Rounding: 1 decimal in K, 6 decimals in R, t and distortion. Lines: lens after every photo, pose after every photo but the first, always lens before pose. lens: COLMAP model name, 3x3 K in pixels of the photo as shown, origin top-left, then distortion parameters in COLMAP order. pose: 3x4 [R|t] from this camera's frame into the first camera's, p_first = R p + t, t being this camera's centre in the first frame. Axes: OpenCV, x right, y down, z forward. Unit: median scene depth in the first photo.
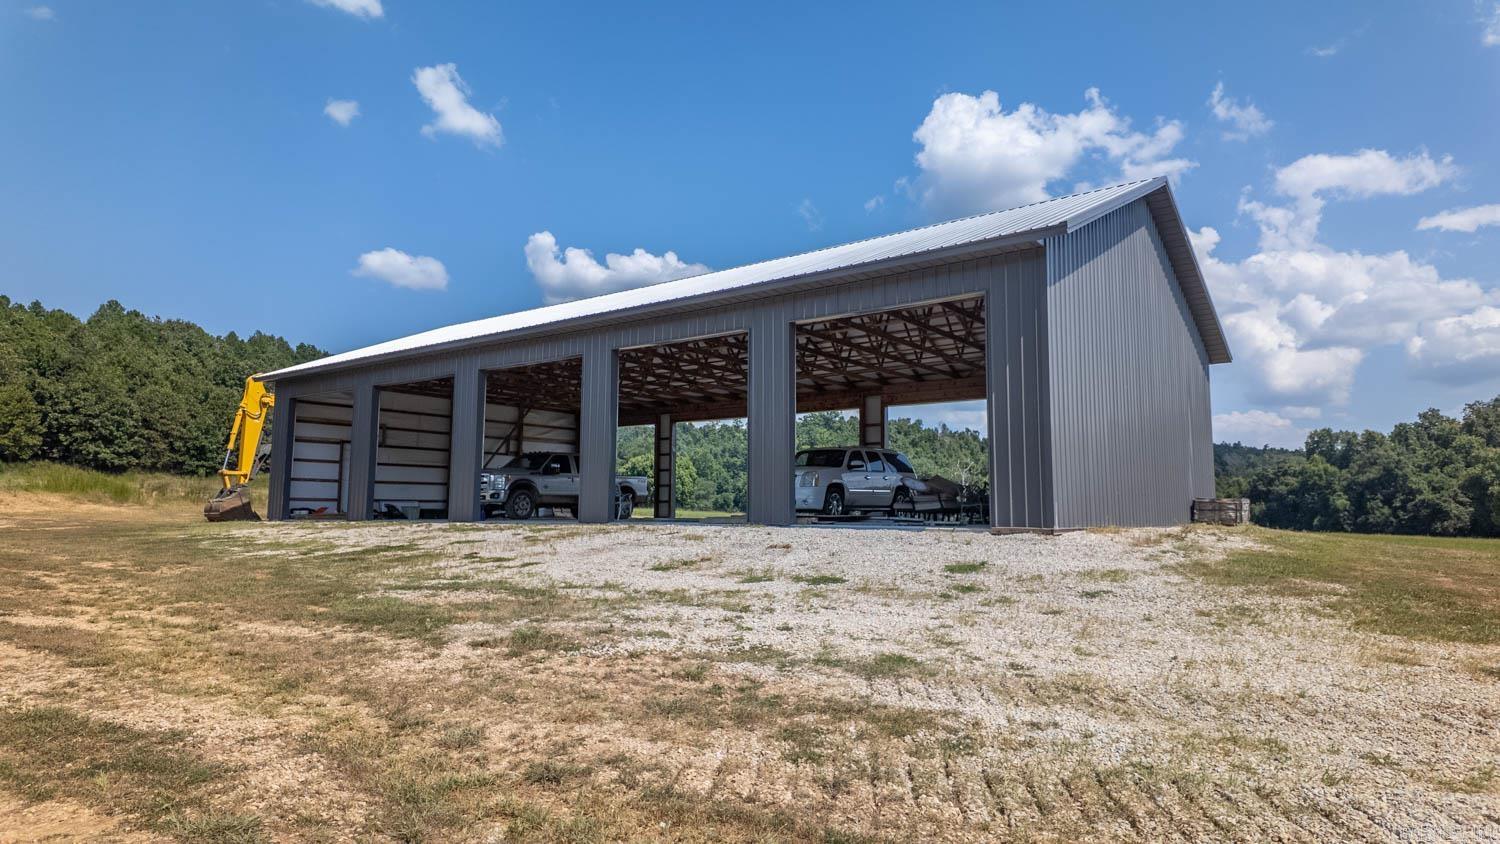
lens RADIAL K [[825.2, 0, 781.4], [0, 825.2, 427.0], [0, 0, 1]] dist [0.033025, -0.031552]
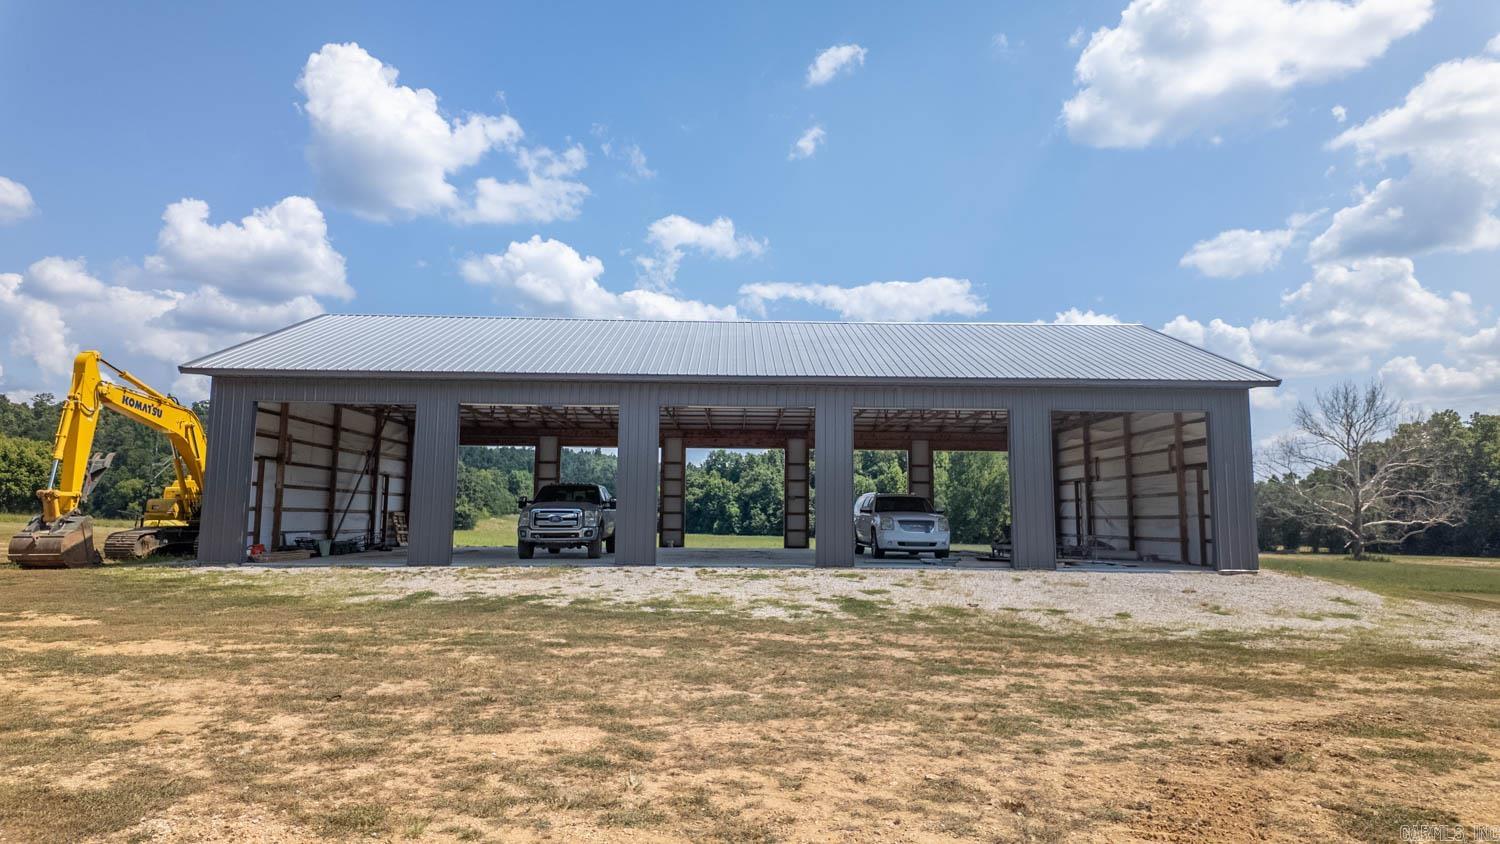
lens RADIAL K [[825.2, 0, 781.4], [0, 825.2, 427.0], [0, 0, 1]] dist [0.033025, -0.031552]
pose [[0.752263, 0.075041, 0.654576, -0.100466], [-0.074420, 0.996812, -0.028749, -0.003753], [-0.654647, -0.027086, 0.755449, 0.014241]]
